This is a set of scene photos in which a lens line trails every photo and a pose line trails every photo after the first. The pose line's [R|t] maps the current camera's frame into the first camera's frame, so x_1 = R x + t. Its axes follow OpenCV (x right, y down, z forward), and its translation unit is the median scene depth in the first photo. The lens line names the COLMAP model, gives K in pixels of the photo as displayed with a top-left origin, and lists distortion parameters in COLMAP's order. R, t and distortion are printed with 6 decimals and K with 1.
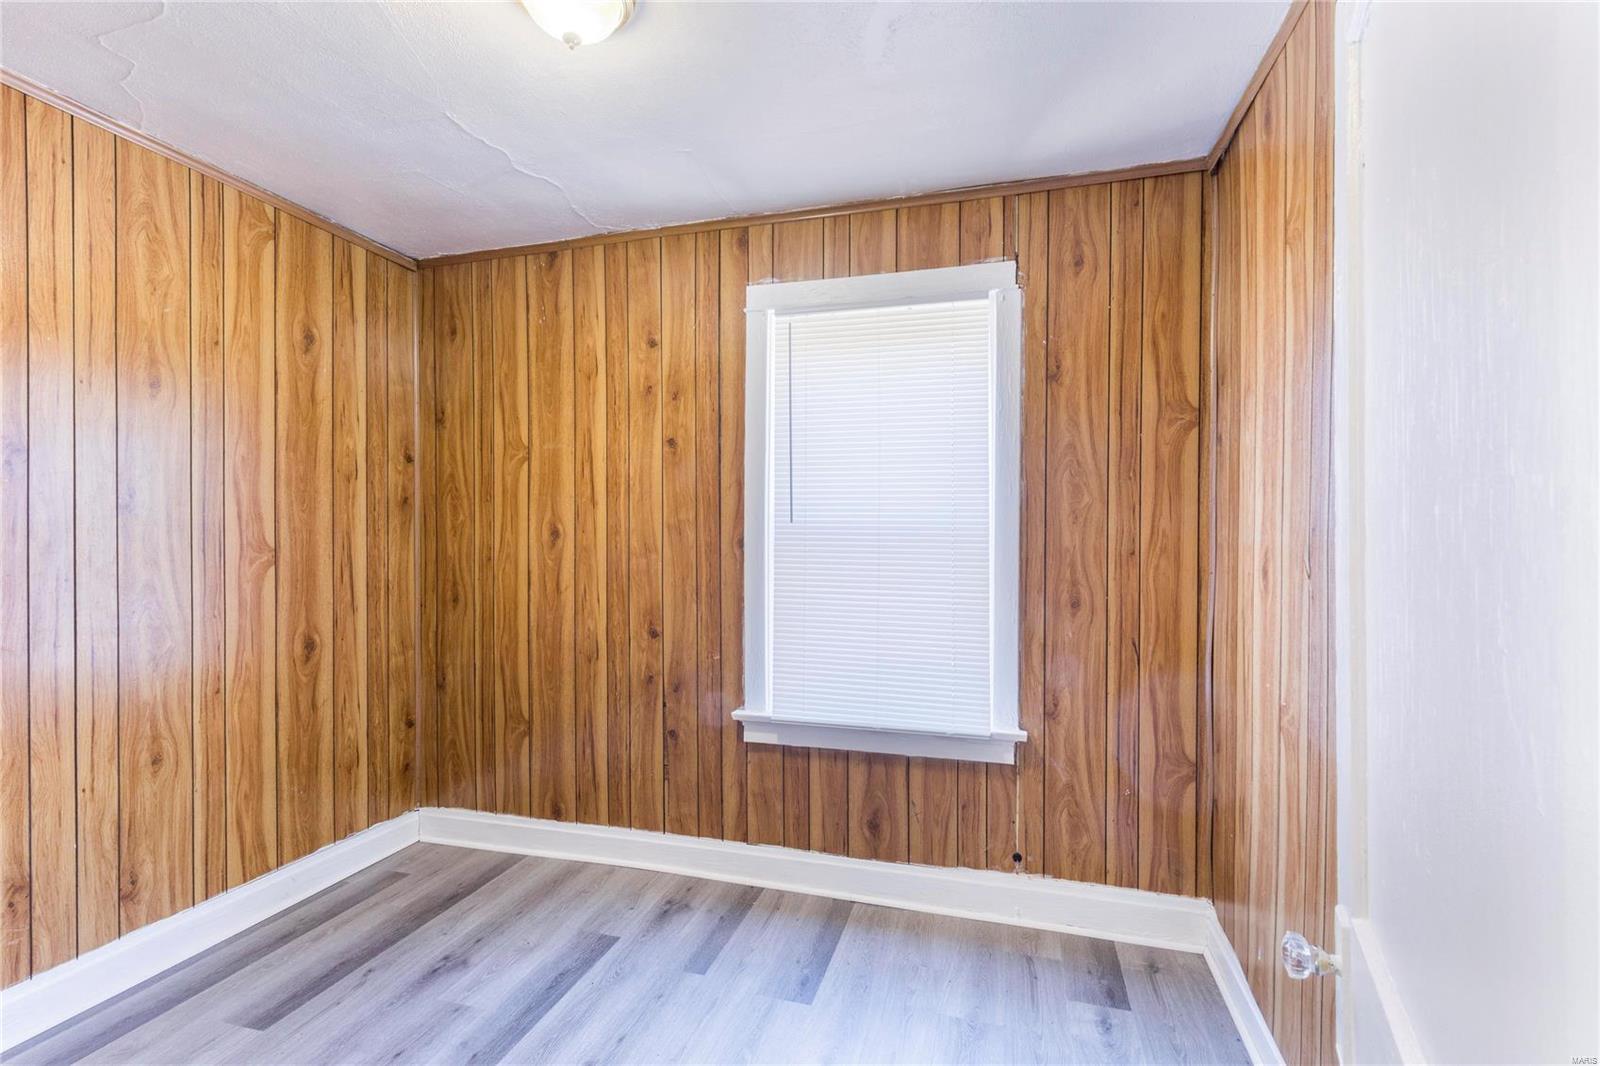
lens RADIAL K [[721.5, 0, 799.3], [0, 721.5, 535.8], [0, 0, 1]] dist [0.004134, 0.000889]
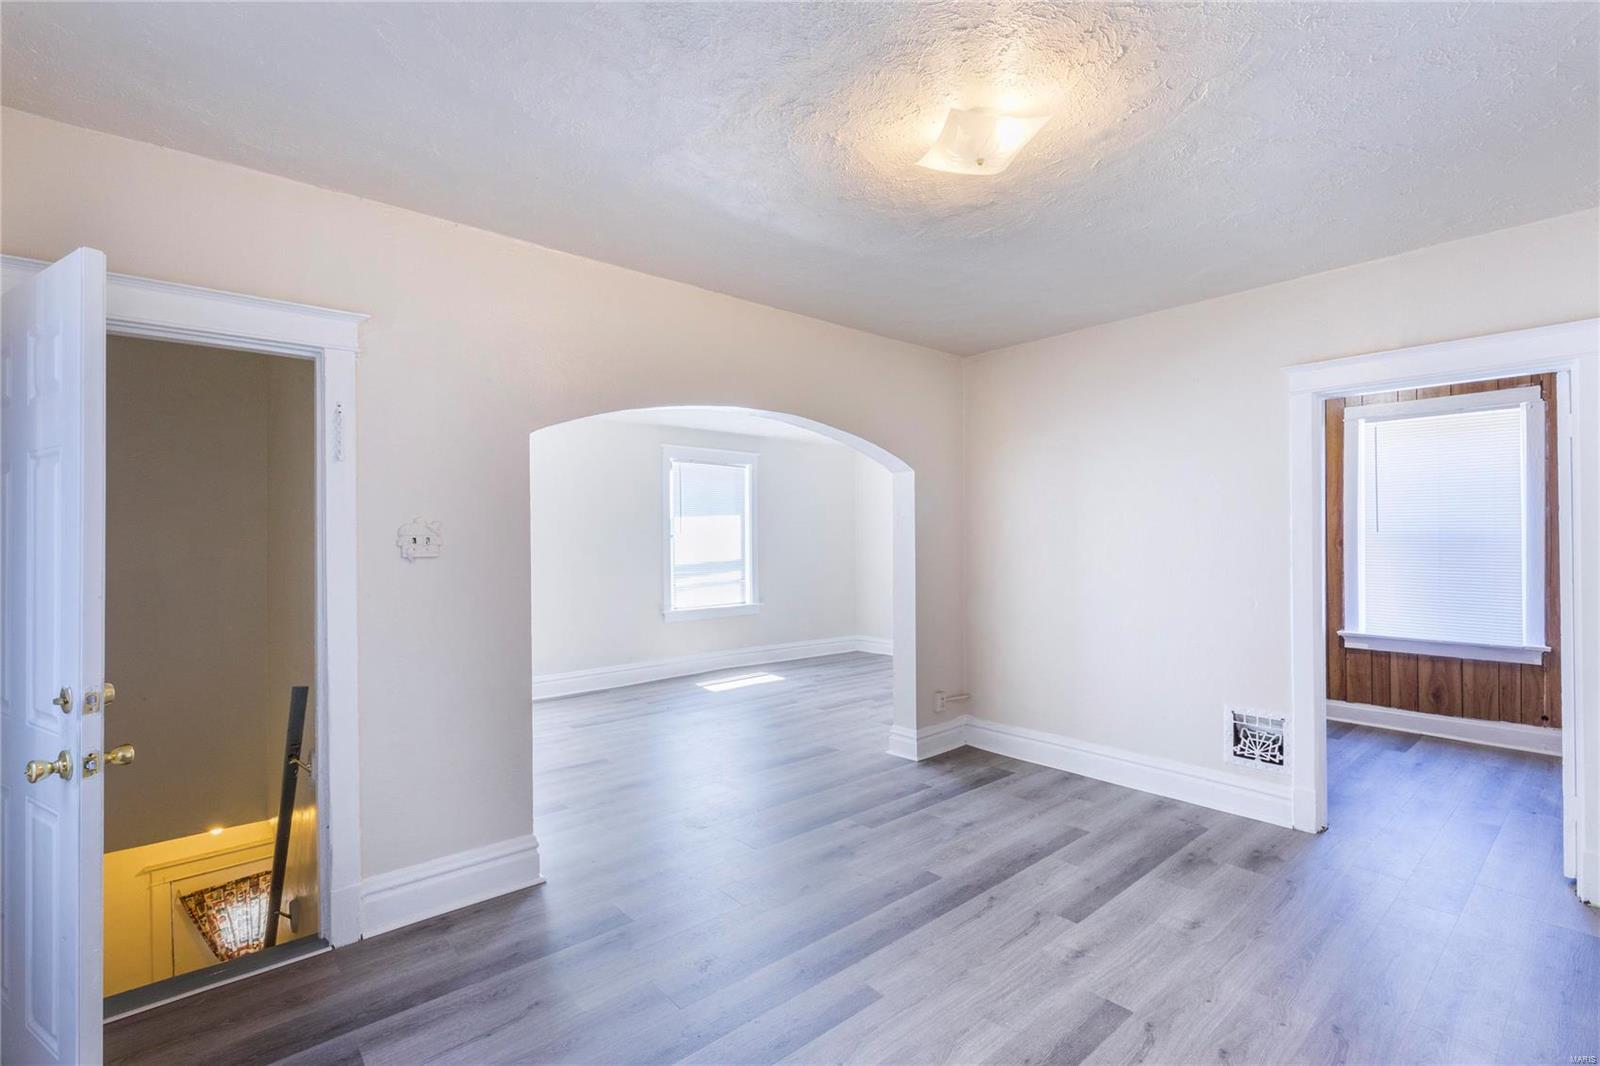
lens RADIAL K [[721.5, 0, 797.4], [0, 721.5, 541.2], [0, 0, 1]] dist [0.004134, 0.000889]
pose [[0.826799, -0.003365, -0.562488, -0.204373], [0.000093, 0.999983, -0.005846, 0.018689], [0.562498, 0.004781, 0.826785, -1.447739]]
